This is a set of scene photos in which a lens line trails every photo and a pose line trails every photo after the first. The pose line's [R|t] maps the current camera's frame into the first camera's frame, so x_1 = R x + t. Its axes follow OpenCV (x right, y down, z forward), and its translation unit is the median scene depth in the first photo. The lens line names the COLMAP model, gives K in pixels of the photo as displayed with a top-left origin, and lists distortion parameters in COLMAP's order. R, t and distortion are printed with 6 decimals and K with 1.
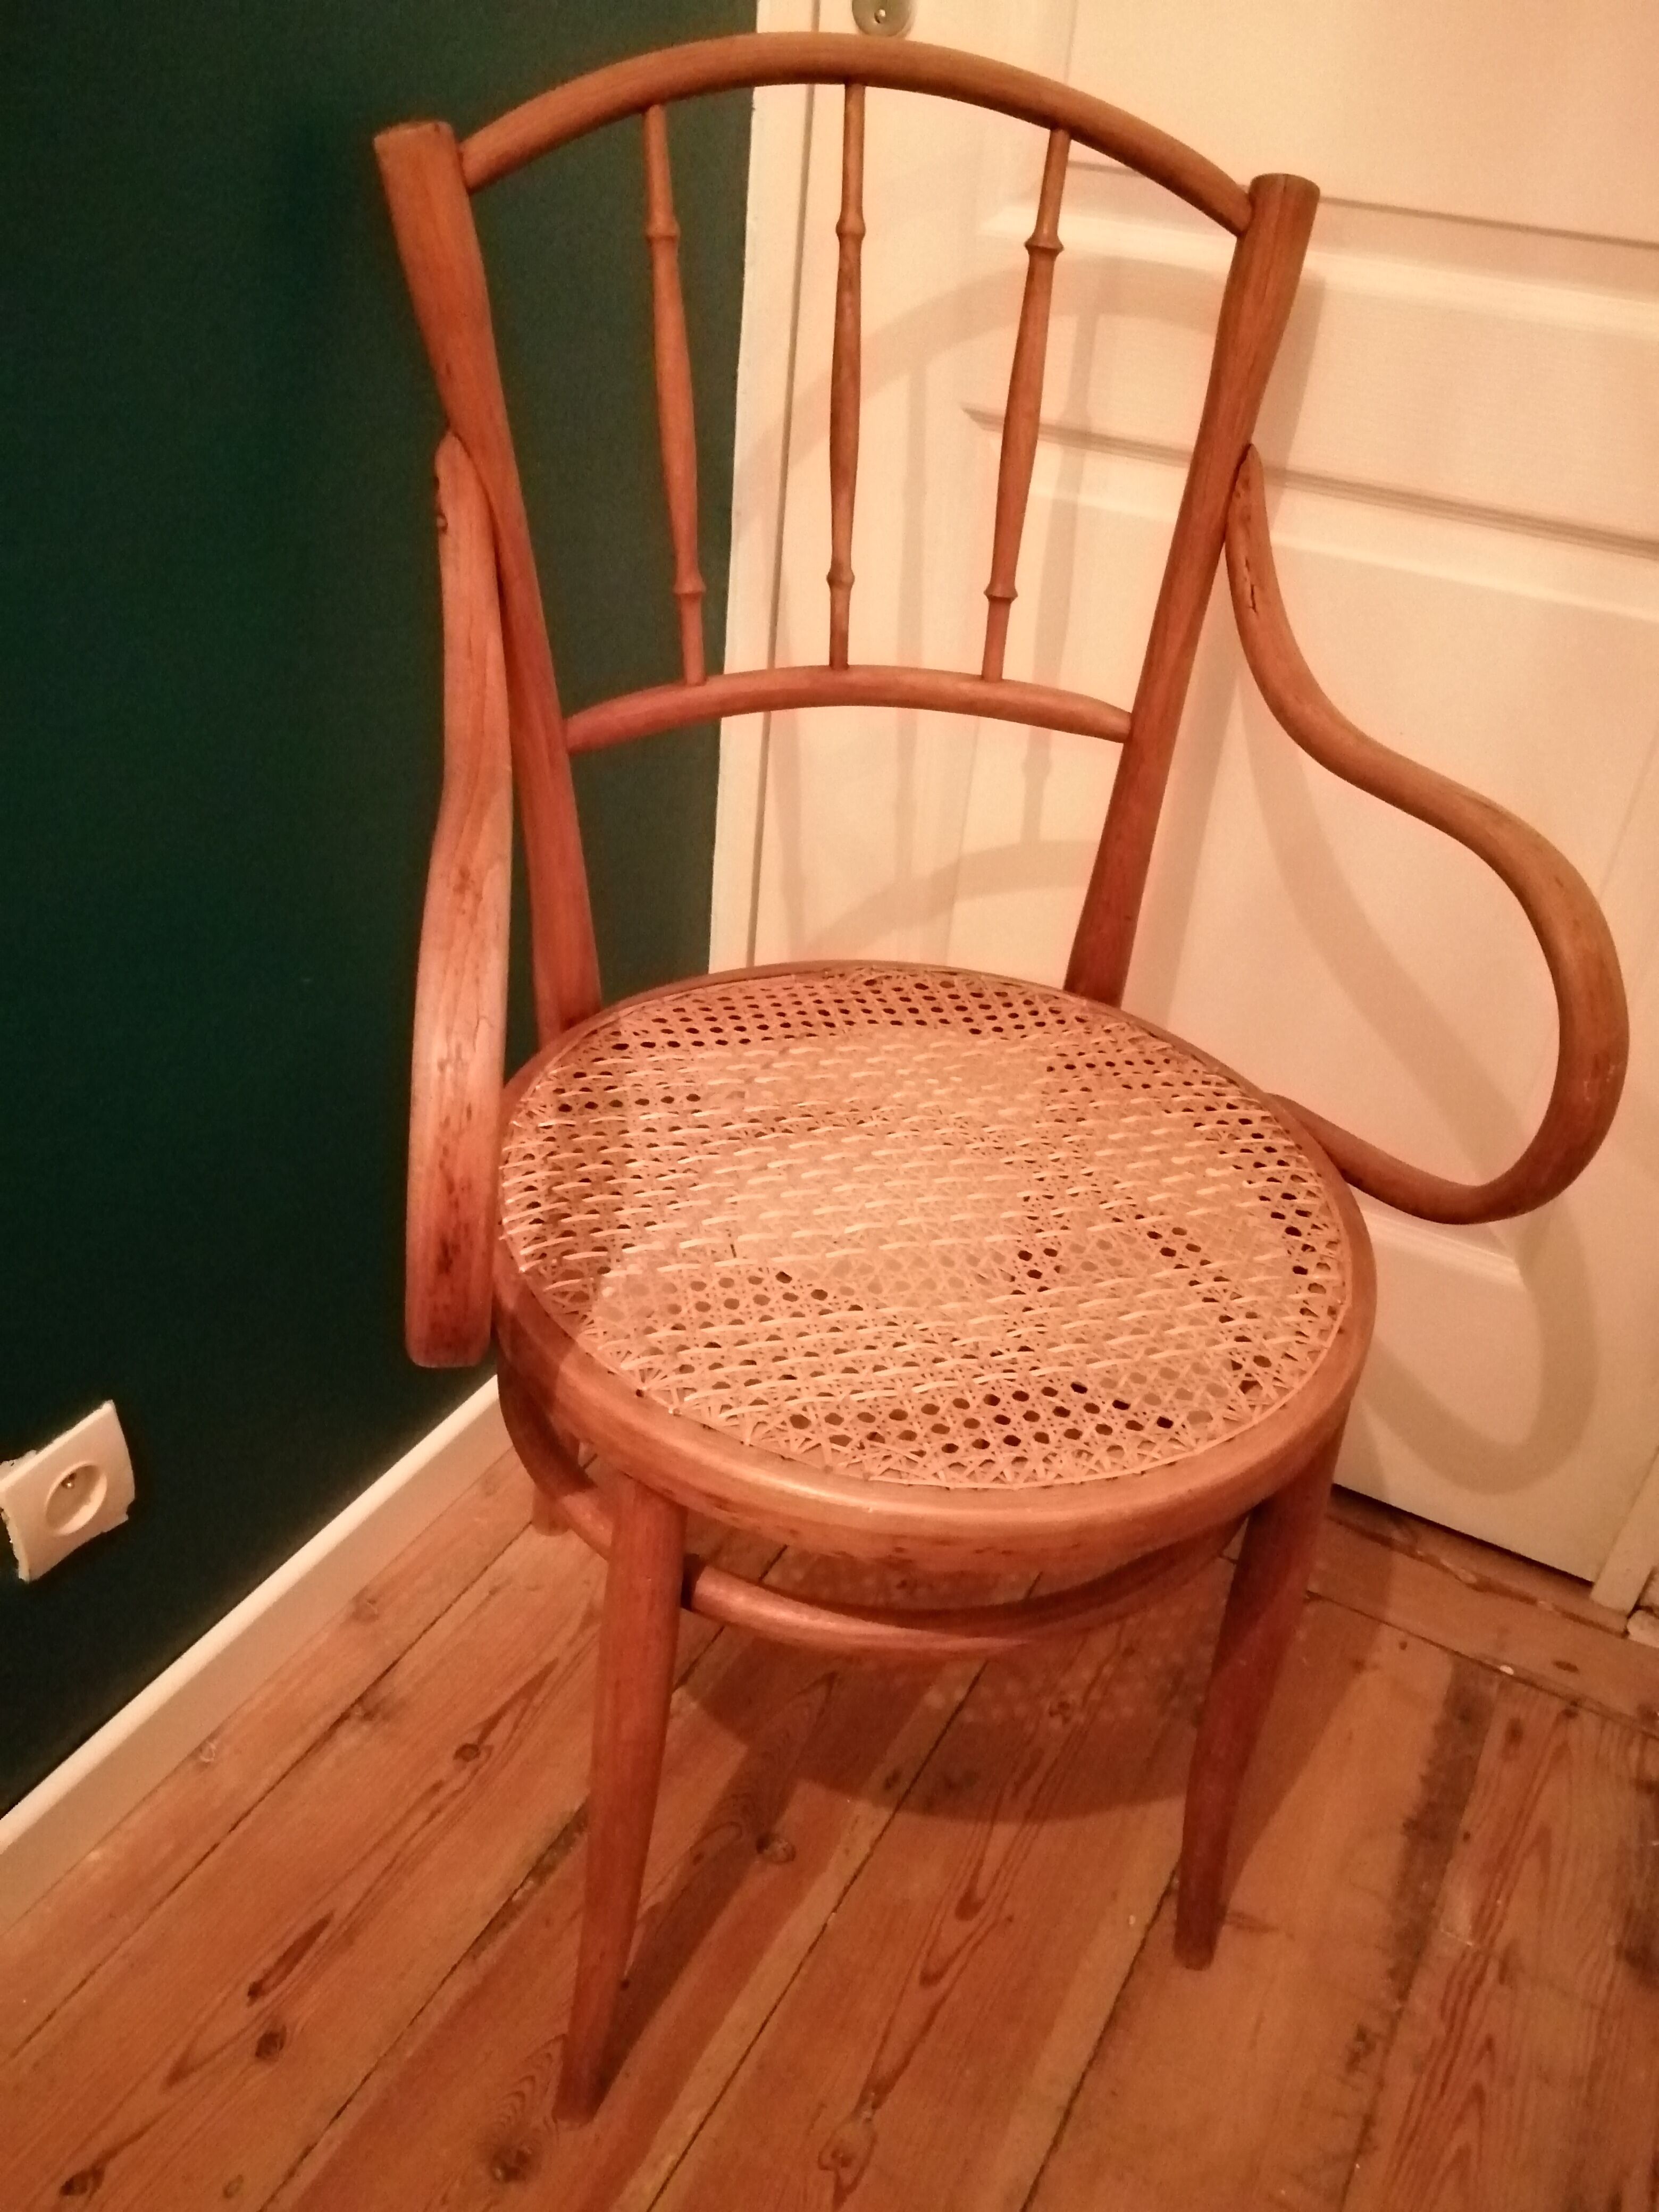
lens RADIAL K [[1787.7, 0, 817.8], [0, 1787.7, 1106.4], [0, 0, 1]] dist [0.038042, -0.069780]
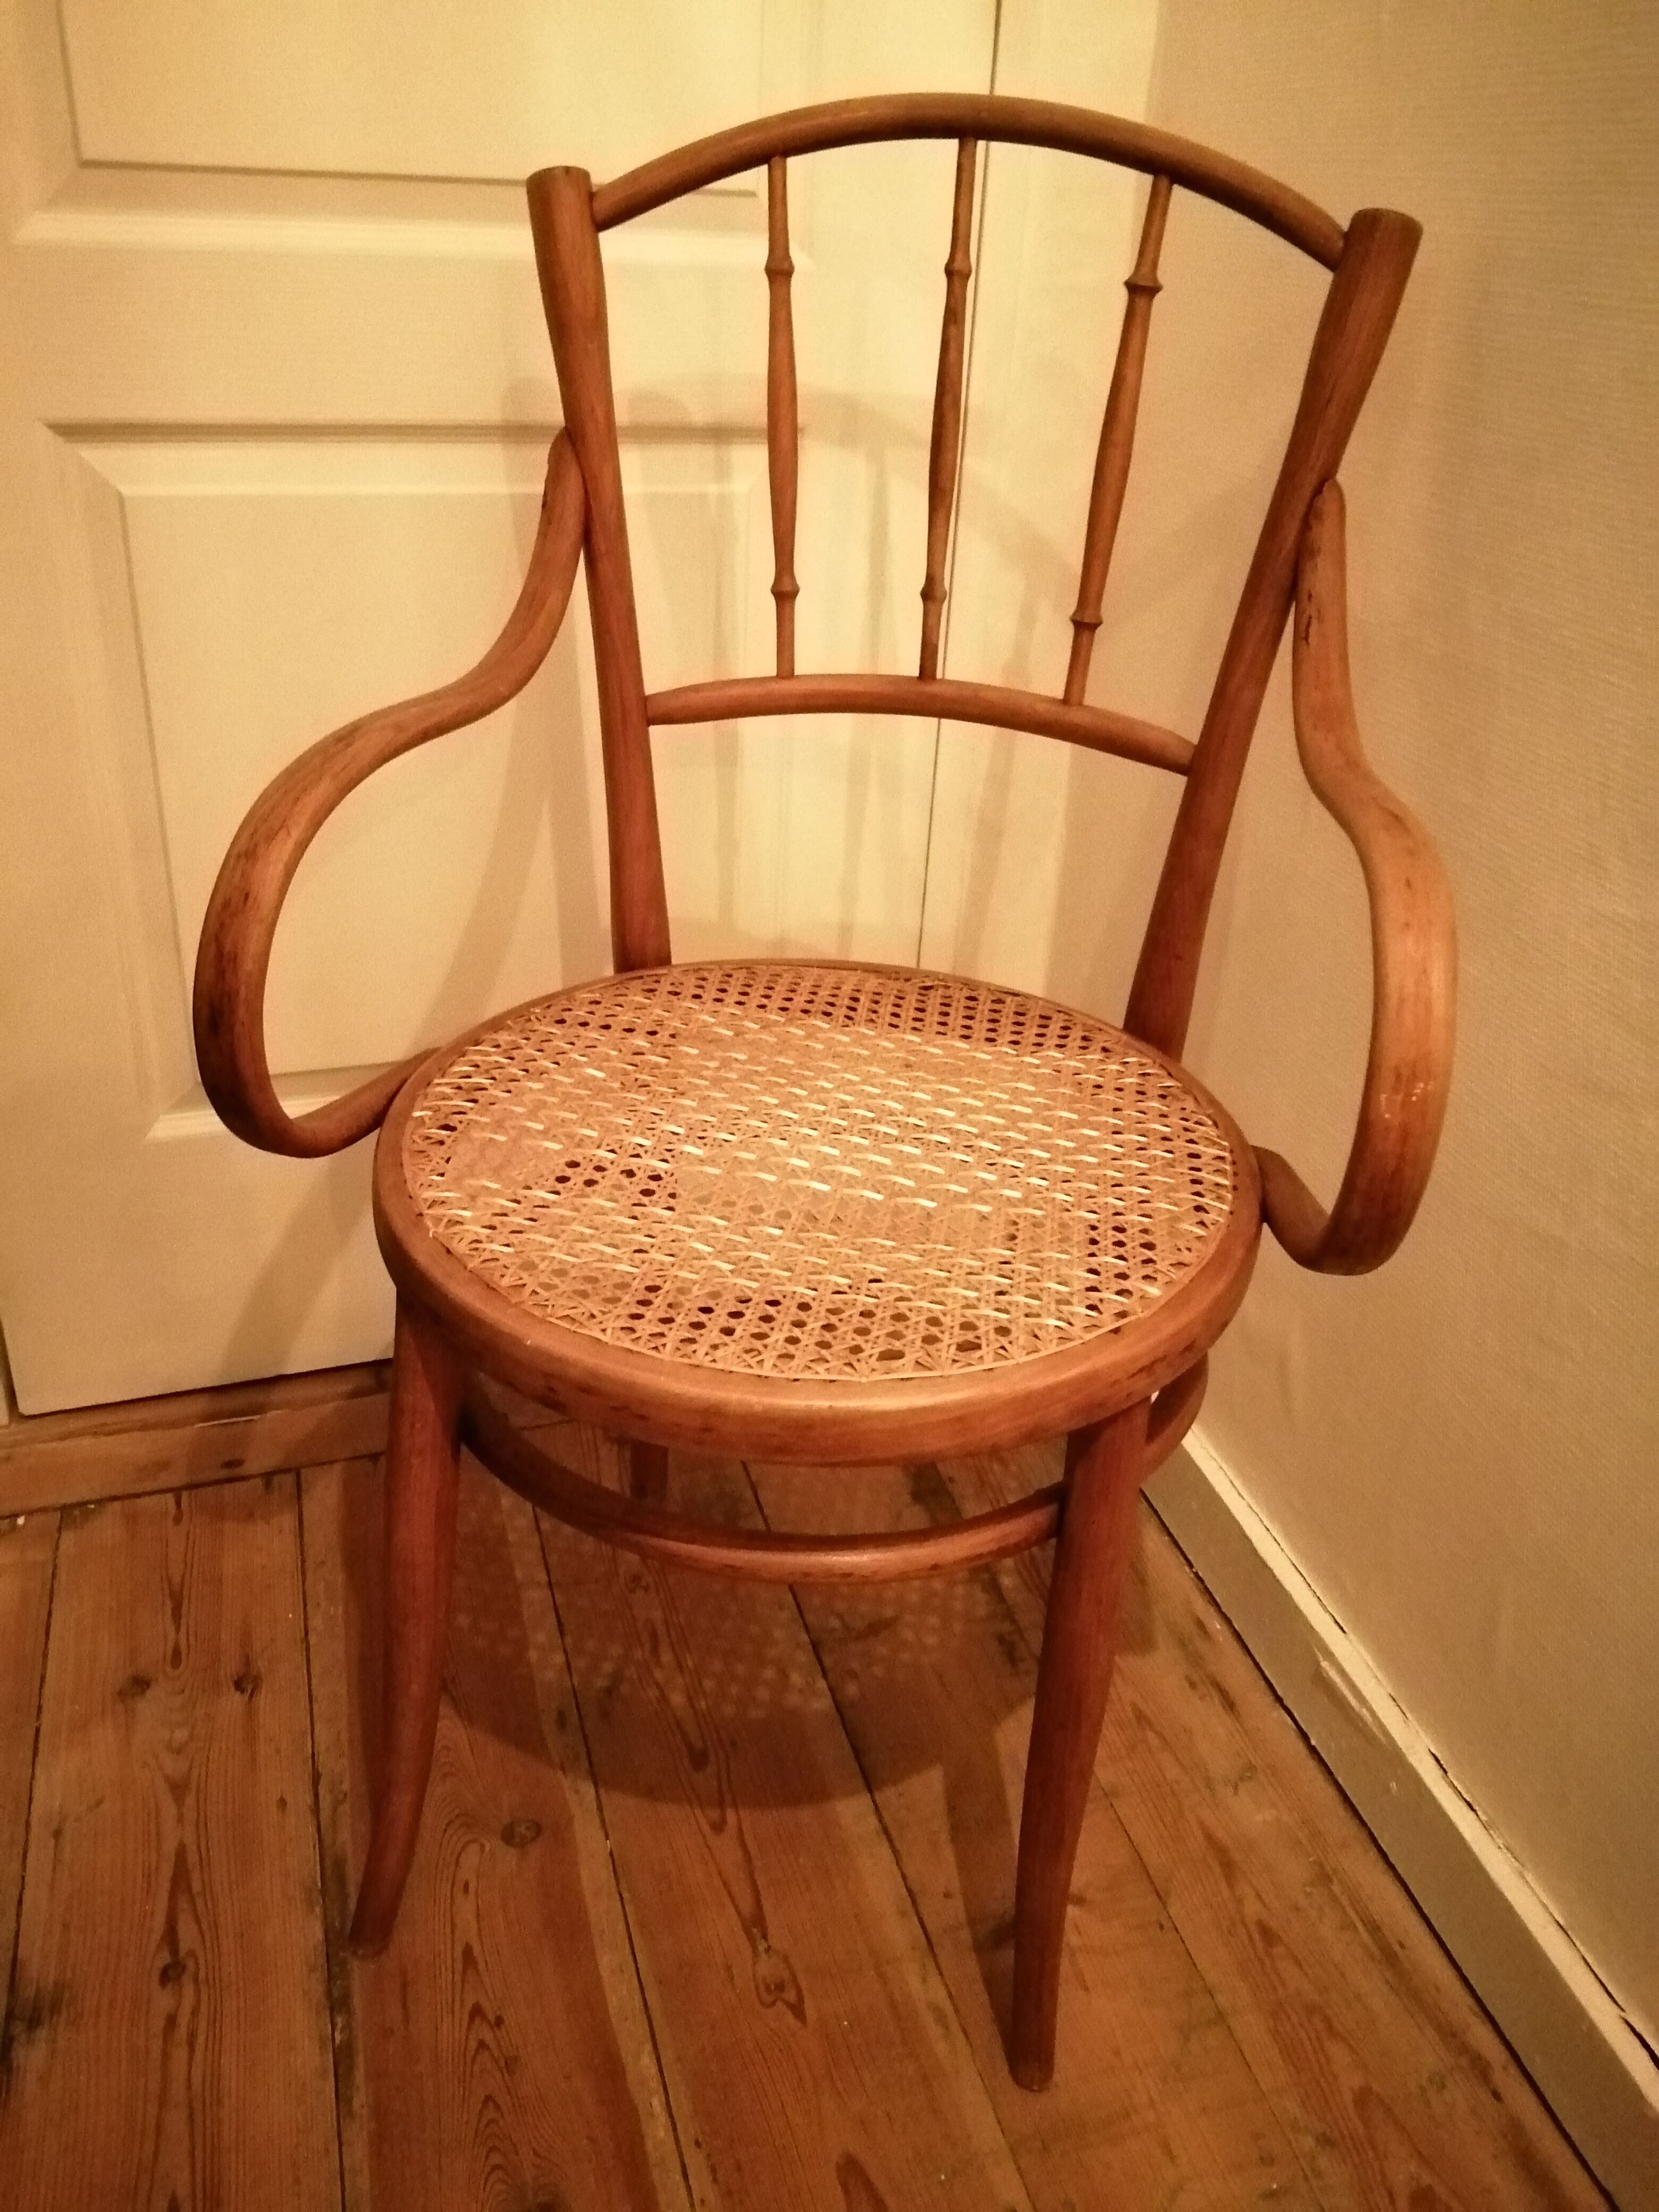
lens RADIAL K [[1787.7, 0, 824.7], [0, 1787.7, 1108.7], [0, 0, 1]] dist [0.038042, -0.069780]
pose [[0.904571, 0.166812, -0.392332, 0.425151], [-0.214717, 0.973292, -0.081233, 0.102300], [0.368303, 0.157721, 0.916230, 0.054119]]
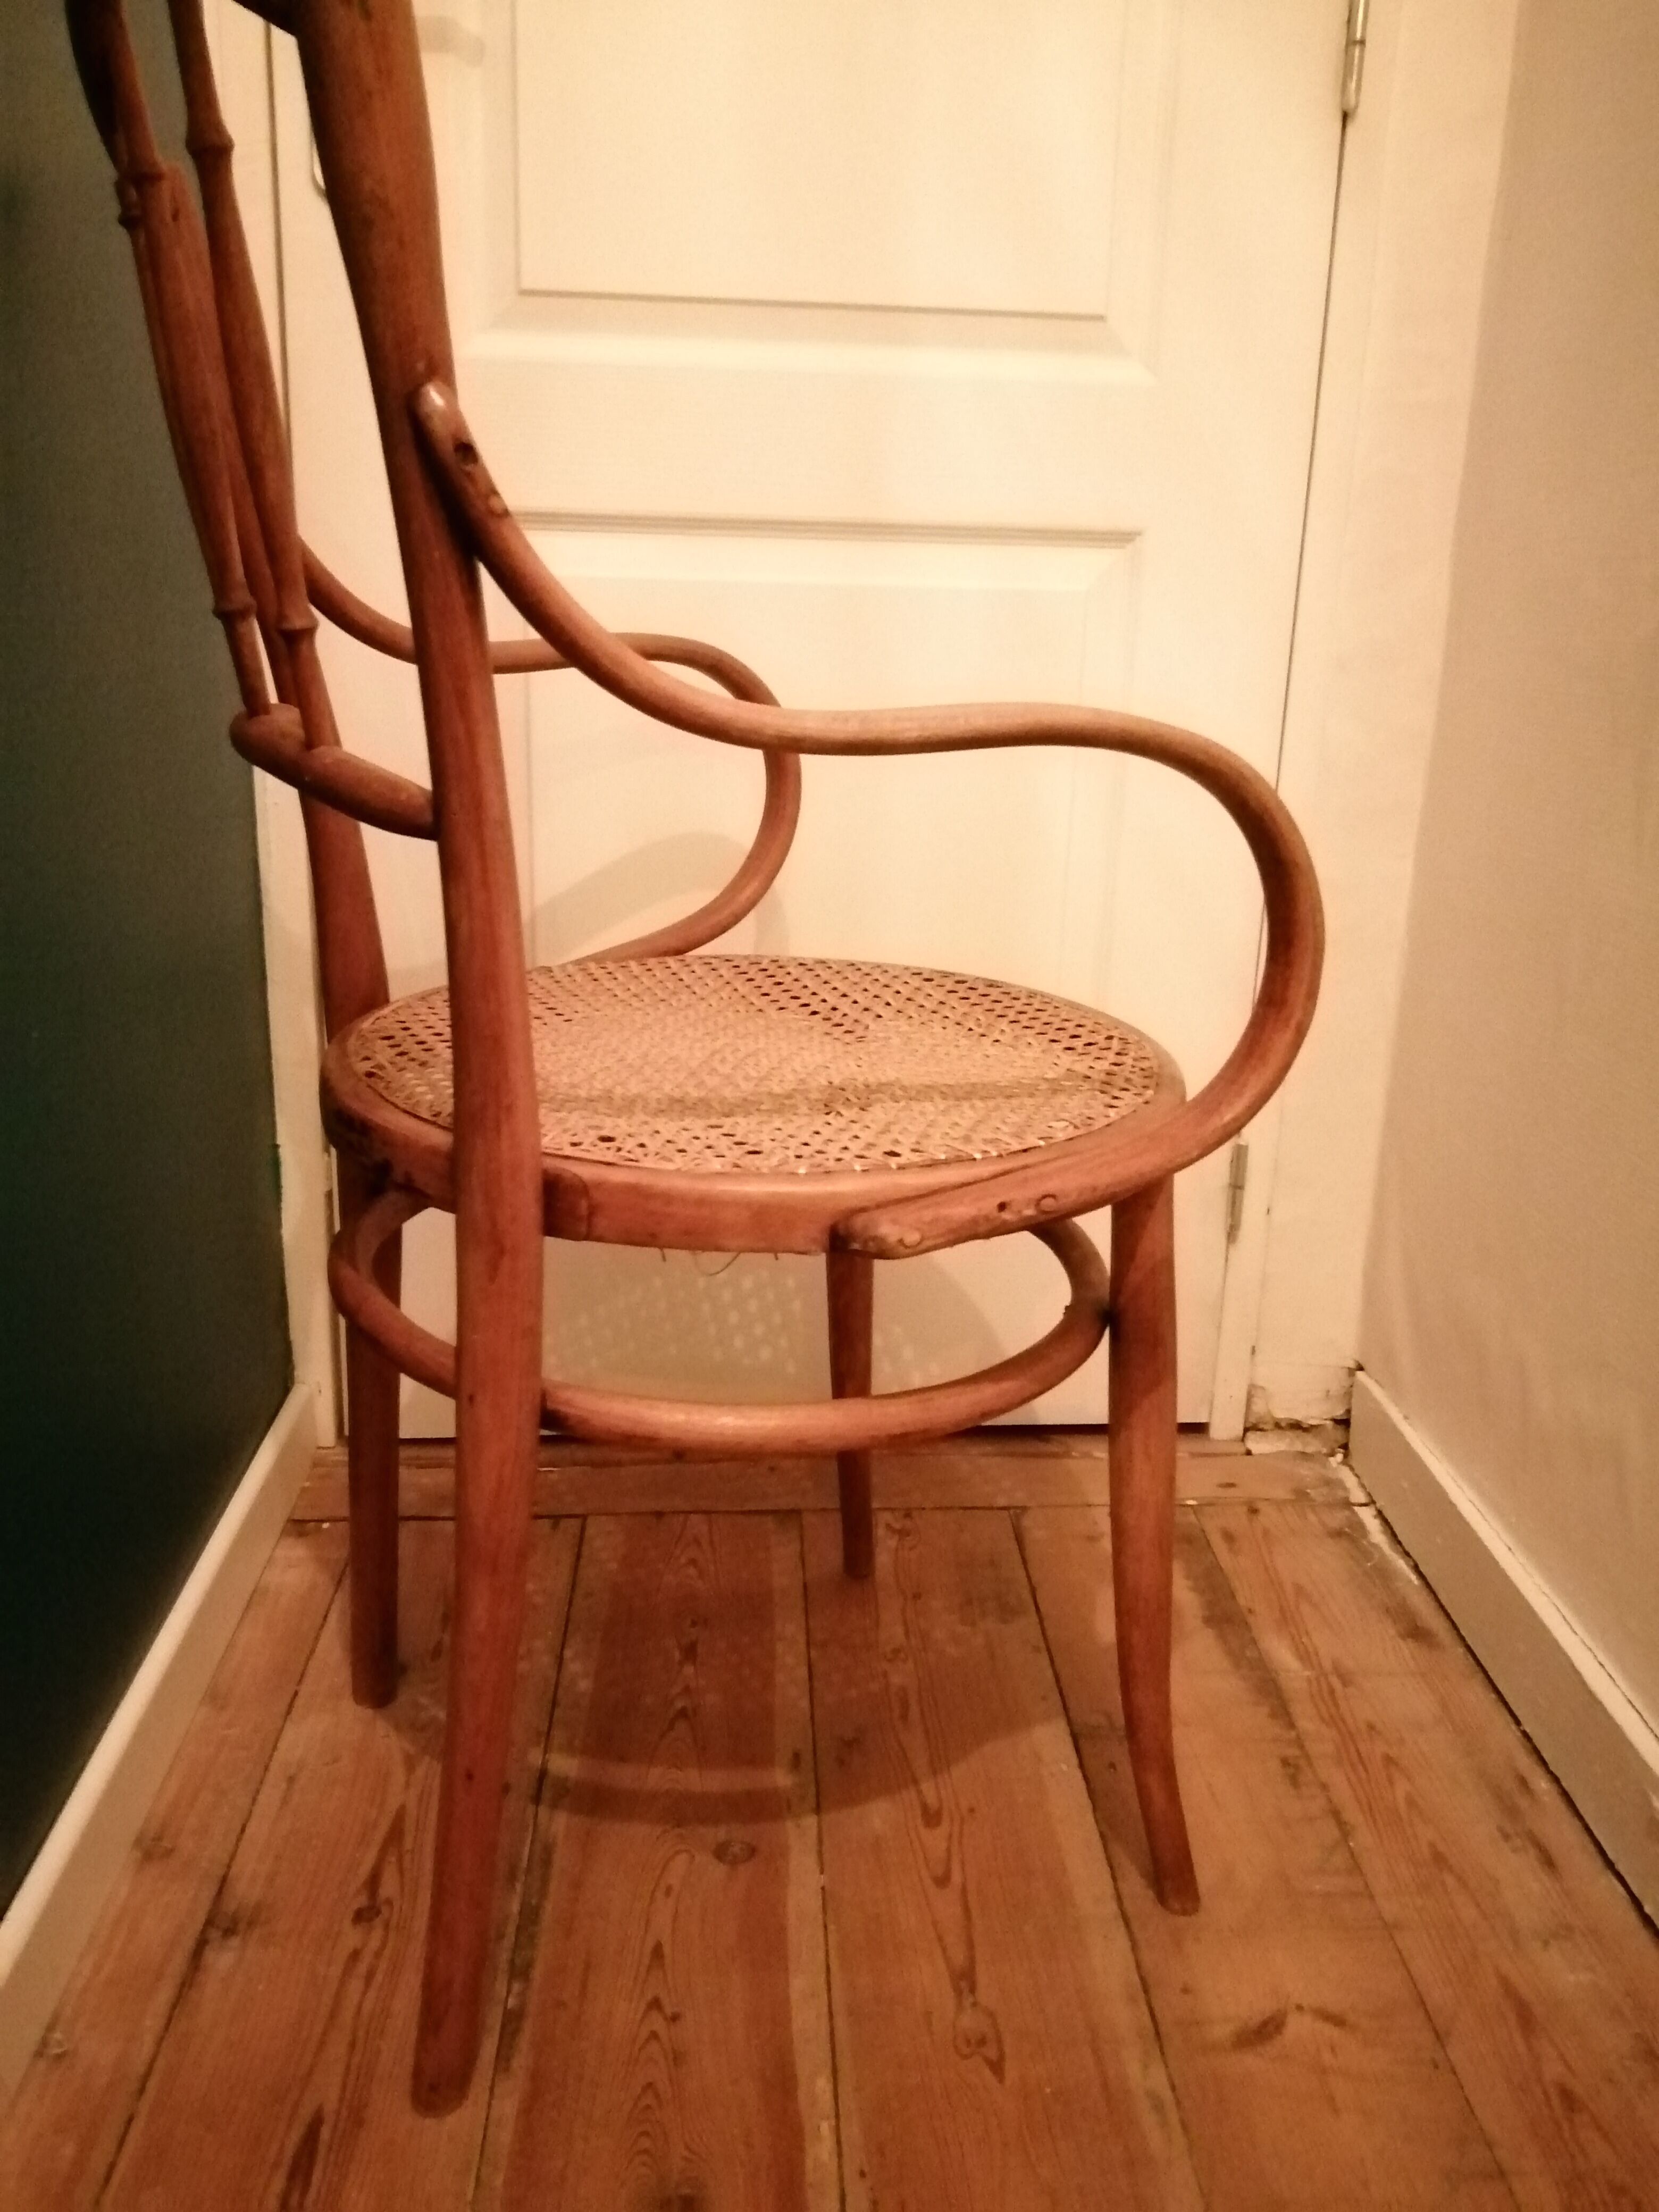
lens RADIAL K [[1787.7, 0, 822.3], [0, 1787.7, 1099.2], [0, 0, 1]] dist [0.038042, -0.069780]
pose [[0.847499, -0.206643, 0.488920, -0.408363], [0.325881, 0.929638, -0.171971, 0.252610], [-0.418982, 0.305076, 0.855209, 0.065617]]
